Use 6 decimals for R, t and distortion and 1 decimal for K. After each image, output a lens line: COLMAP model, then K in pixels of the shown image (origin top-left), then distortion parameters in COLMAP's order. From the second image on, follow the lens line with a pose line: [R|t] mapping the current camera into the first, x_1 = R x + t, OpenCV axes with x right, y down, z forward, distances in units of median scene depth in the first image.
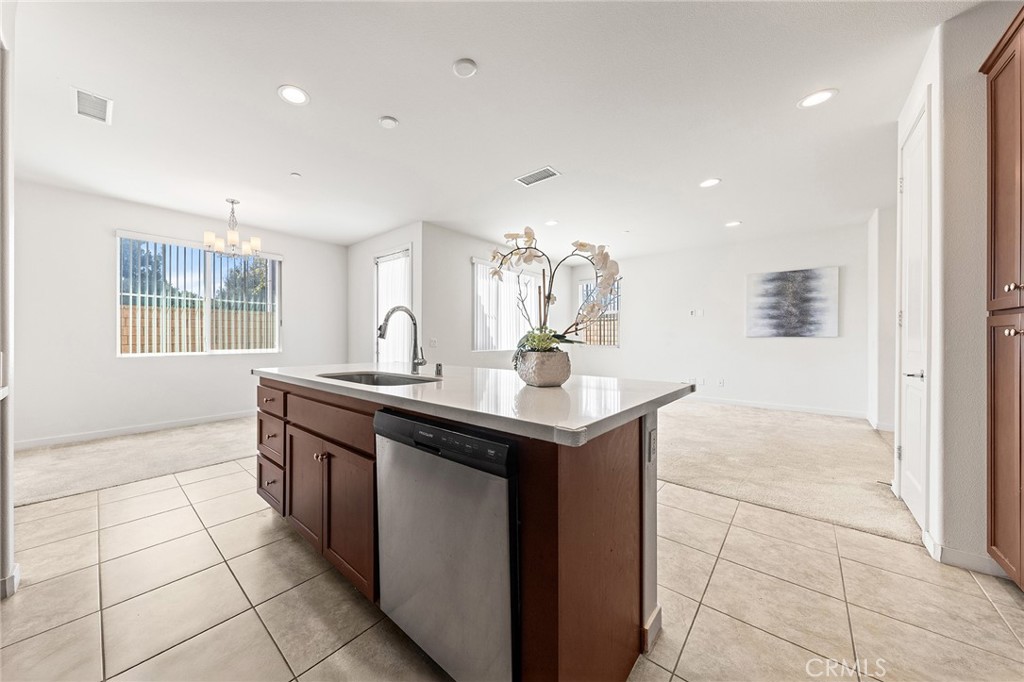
lens RADIAL K [[357.6, 0, 449.1], [0, 357.6, 339.0], [0, 0, 1]] dist [0.008488, -0.000401]
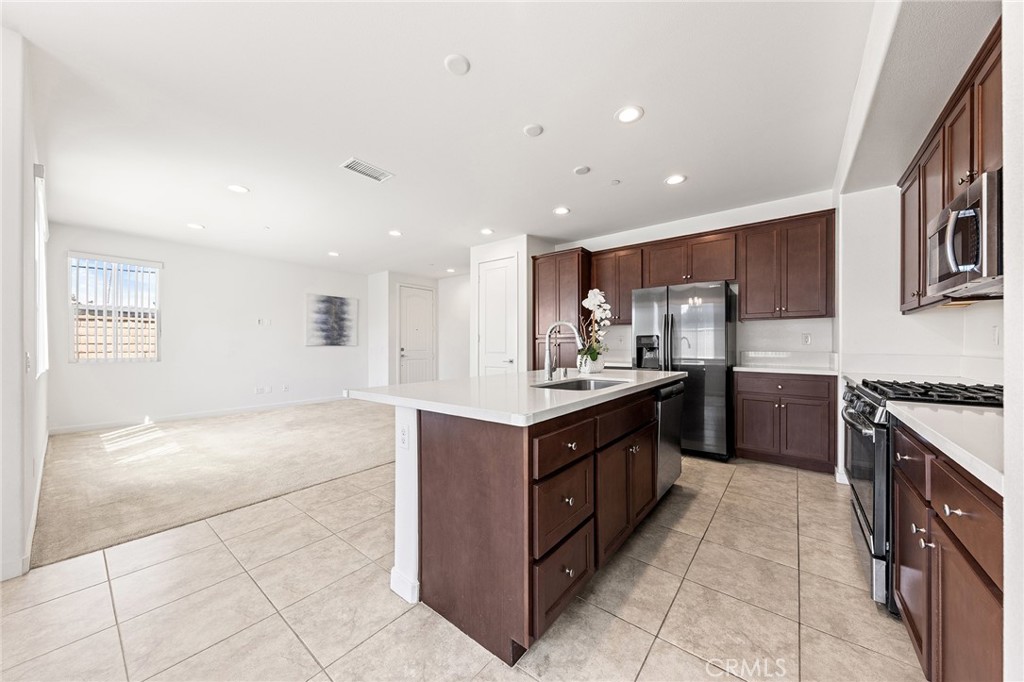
lens RADIAL K [[357.6, 0, 512.9], [0, 357.6, 338.9], [0, 0, 1]] dist [0.008488, -0.000401]
pose [[-0.104145, 0.015424, 0.994443, -0.468213], [0.005213, 0.999874, -0.014962, -0.007005], [-0.994548, 0.003626, -0.104212, 0.470972]]
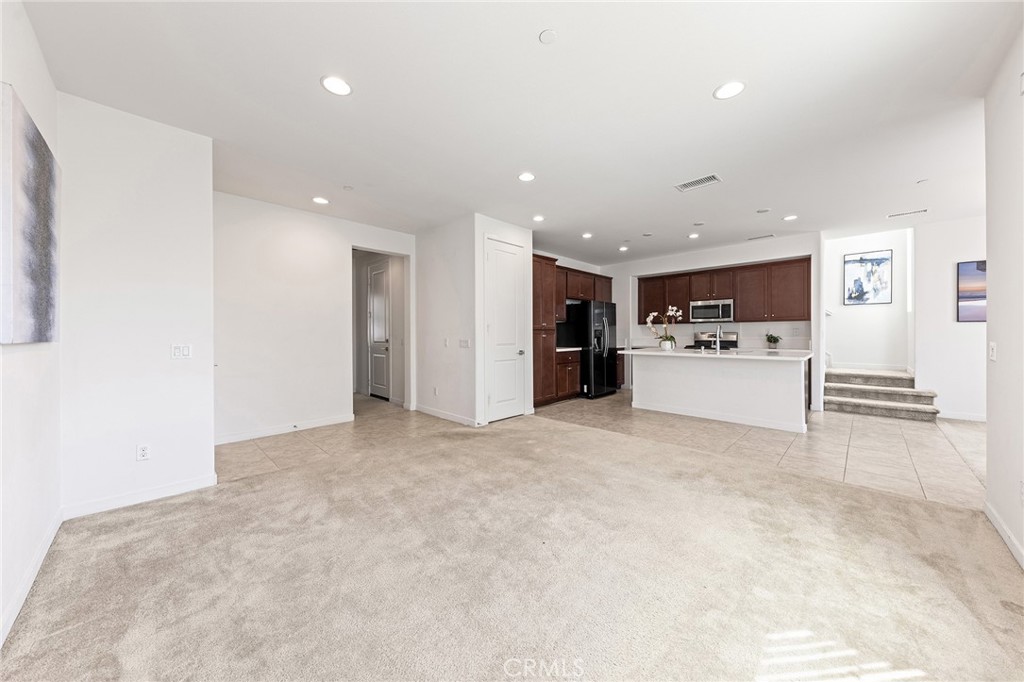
lens RADIAL K [[357.6, 0, 517.2], [0, 357.6, 336.1], [0, 0, 1]] dist [0.008488, -0.000401]
pose [[-0.999919, 0.003527, -0.012266, 0.516423], [0.003398, 0.999939, 0.010523, -0.014047], [0.012303, 0.010481, -0.999869, 1.332842]]
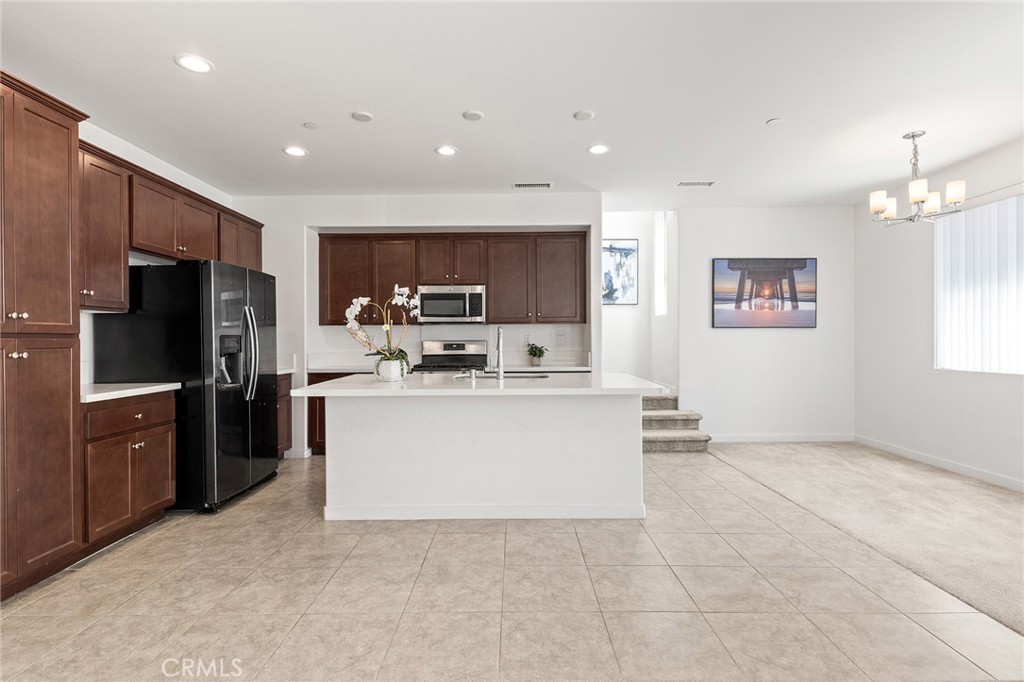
lens RADIAL K [[479.7, 0, 518.2], [0, 479.7, 343.0], [0, 0, 1]] dist [0.012569, -0.003043]
pose [[-0.709562, 0.009258, -0.704582, 0.411886], [0.004103, 0.999951, 0.009007, -0.015435], [0.704631, 0.003500, -0.709565, 0.867838]]
